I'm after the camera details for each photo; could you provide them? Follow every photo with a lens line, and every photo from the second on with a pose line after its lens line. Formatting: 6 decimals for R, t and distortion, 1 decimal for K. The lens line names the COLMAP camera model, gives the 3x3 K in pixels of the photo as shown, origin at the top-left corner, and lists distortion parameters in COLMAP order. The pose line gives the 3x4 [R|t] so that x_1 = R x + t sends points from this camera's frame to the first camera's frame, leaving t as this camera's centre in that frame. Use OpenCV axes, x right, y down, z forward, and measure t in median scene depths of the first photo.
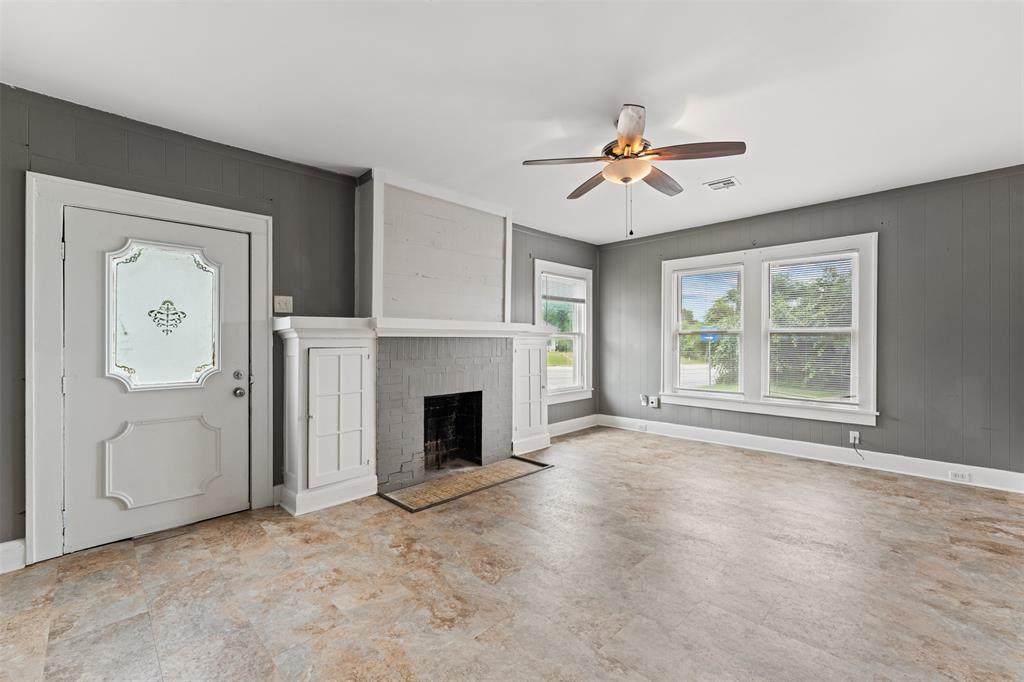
lens RADIAL K [[416.6, 0, 512.0], [0, 416.6, 341.0], [0, 0, 1]] dist [-0.000620, -0.000251]
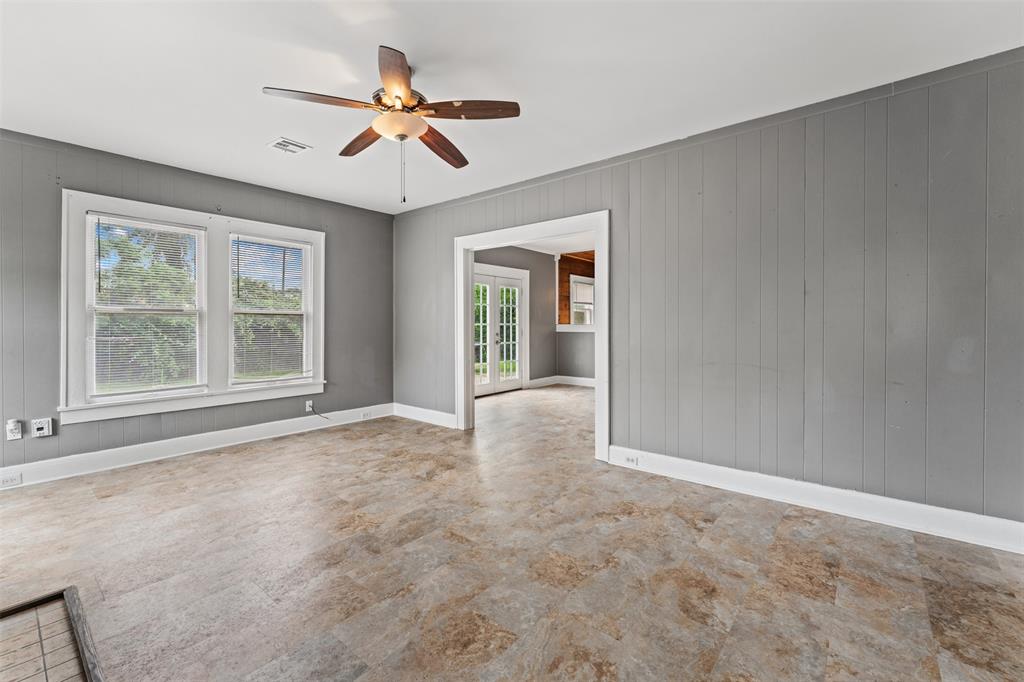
lens RADIAL K [[438.3, 0, 509.0], [0, 438.3, 325.7], [0, 0, 1]] dist [0.000921, 0.000248]
pose [[-0.084371, -0.005148, 0.996421, -0.436126], [-0.000583, 0.999987, 0.005117, 0.002937], [-0.996434, -0.000149, -0.084373, 0.556318]]
